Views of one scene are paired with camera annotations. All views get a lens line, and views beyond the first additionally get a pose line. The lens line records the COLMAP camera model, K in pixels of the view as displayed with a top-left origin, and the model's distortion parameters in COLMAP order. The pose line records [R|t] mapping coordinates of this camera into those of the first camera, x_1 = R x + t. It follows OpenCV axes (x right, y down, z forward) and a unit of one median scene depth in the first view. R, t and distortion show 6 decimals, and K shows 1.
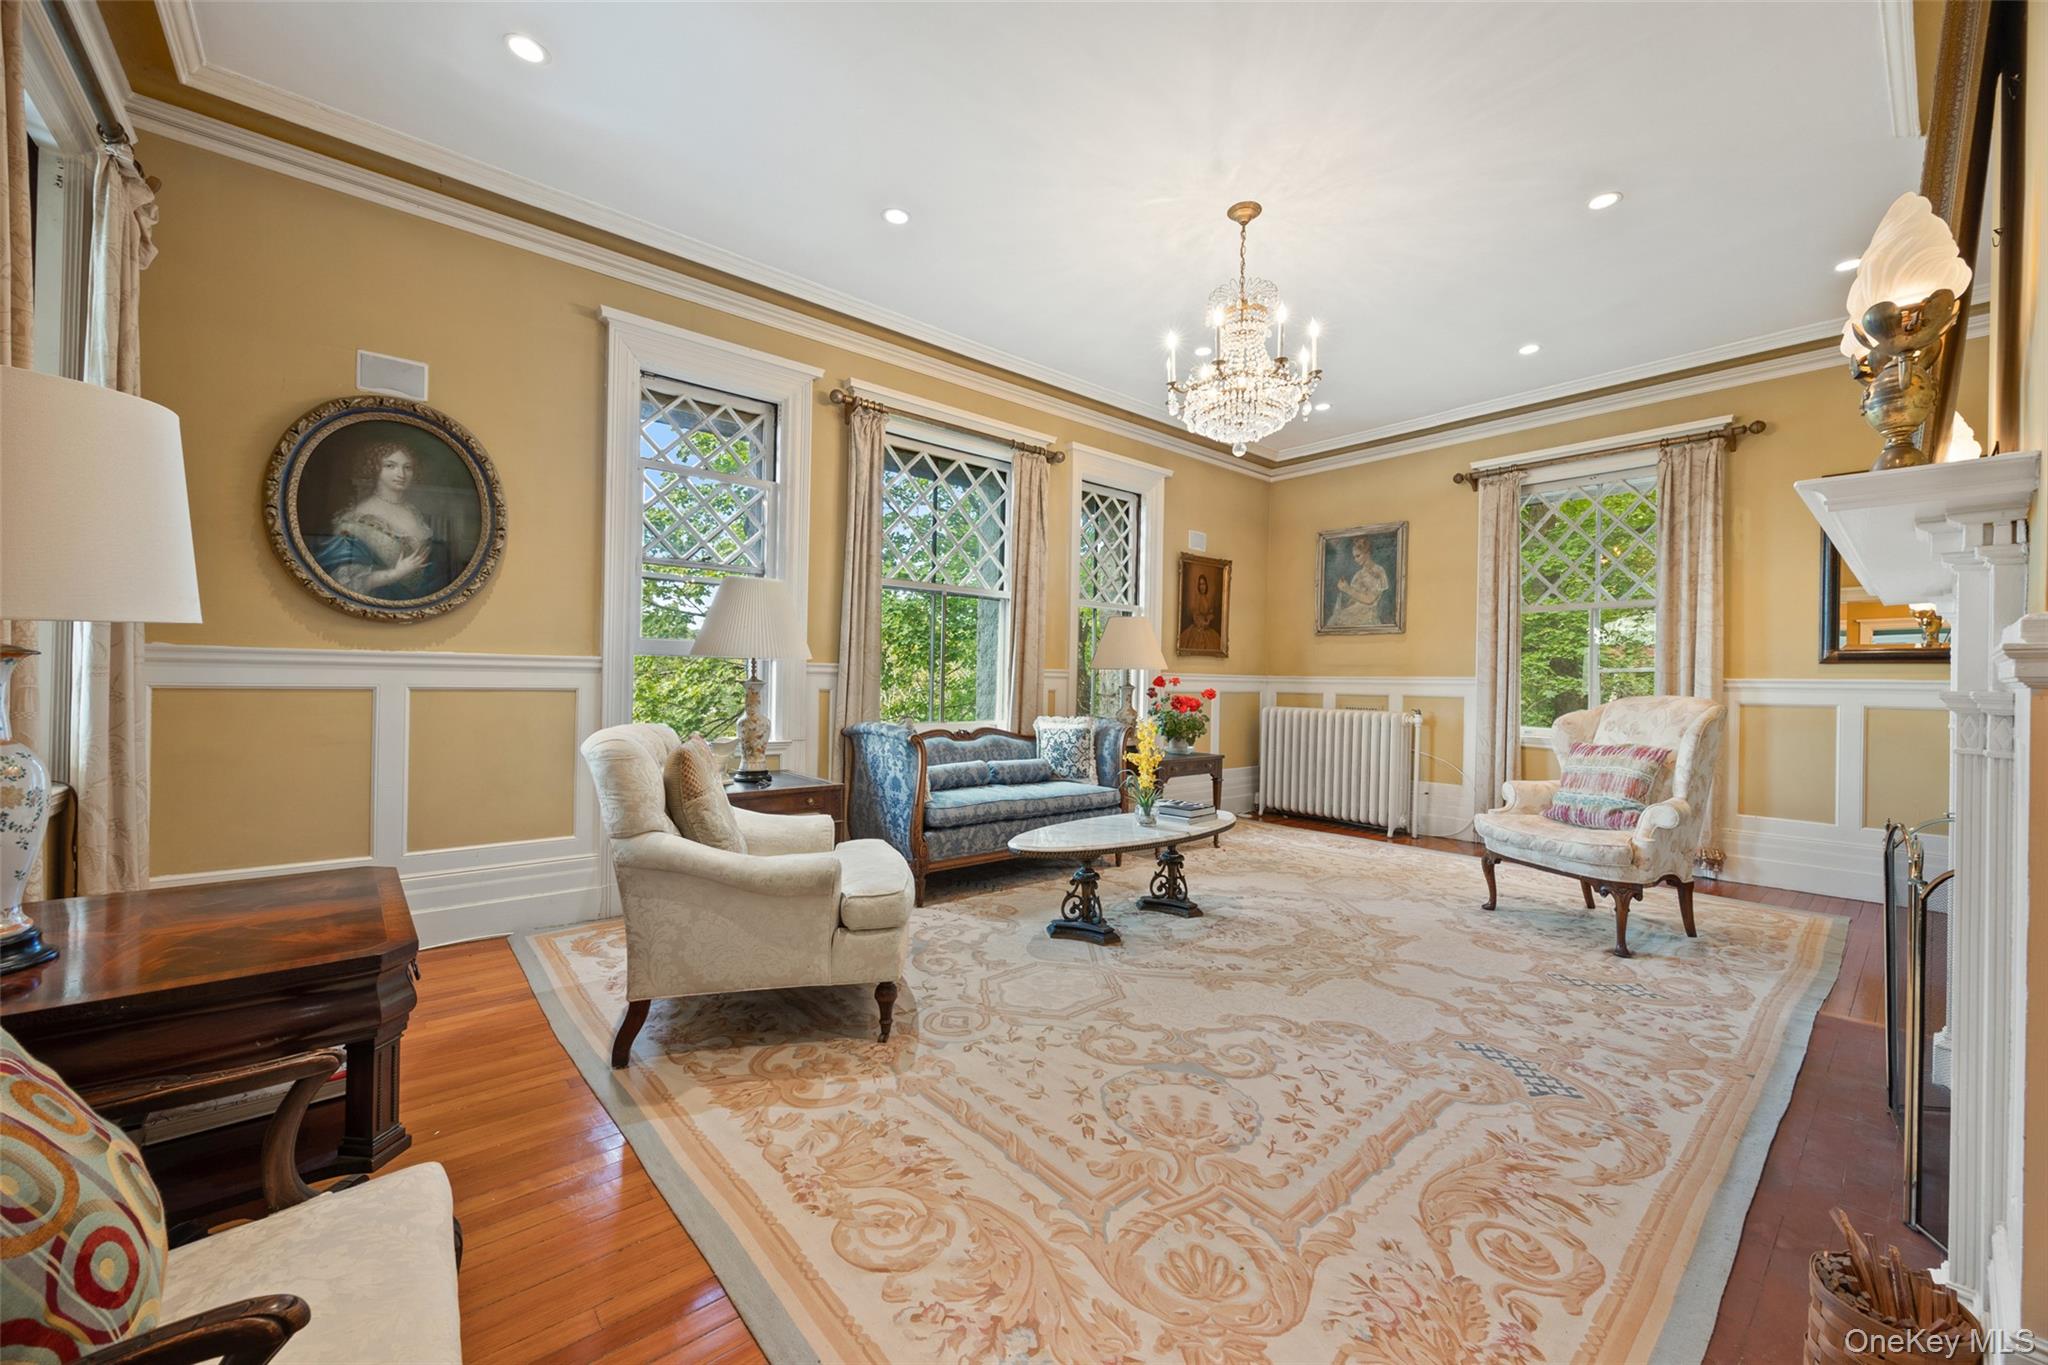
lens RADIAL K [[787.9, 0, 1016.3], [0, 787.9, 681.2], [0, 0, 1]] dist [-0.001677, 0.000094]
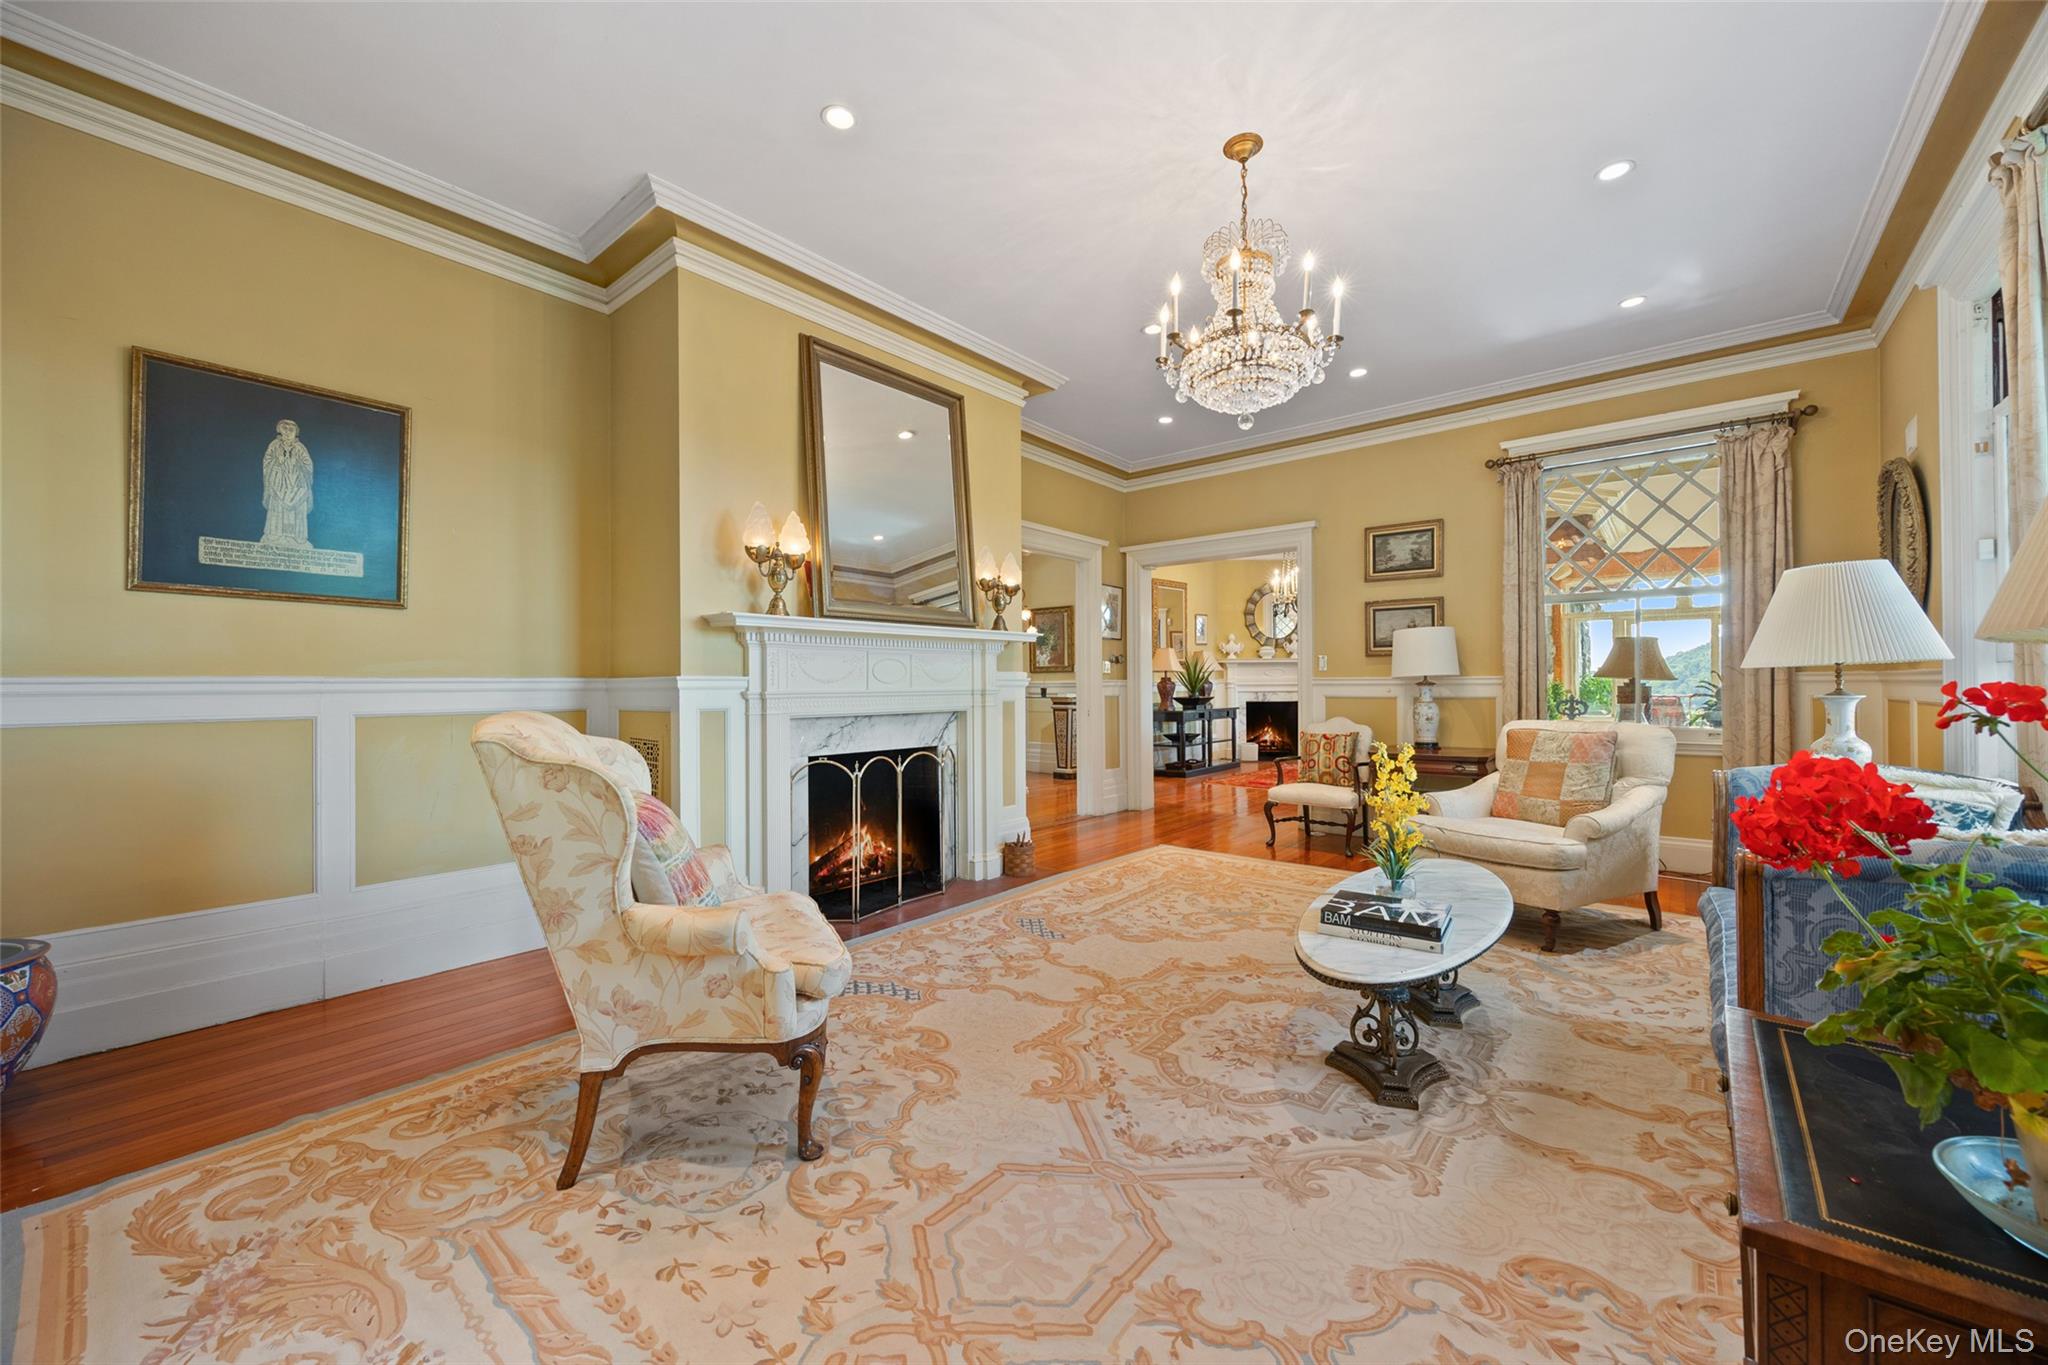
lens RADIAL K [[787.9, 0, 1026.4], [0, 787.9, 682.2], [0, 0, 1]] dist [-0.001677, 0.000094]
pose [[-0.982932, -0.011096, -0.183633, 0.815419], [-0.009803, 0.999920, -0.007947, 0.004985], [0.183707, -0.006011, -0.982963, 2.180469]]
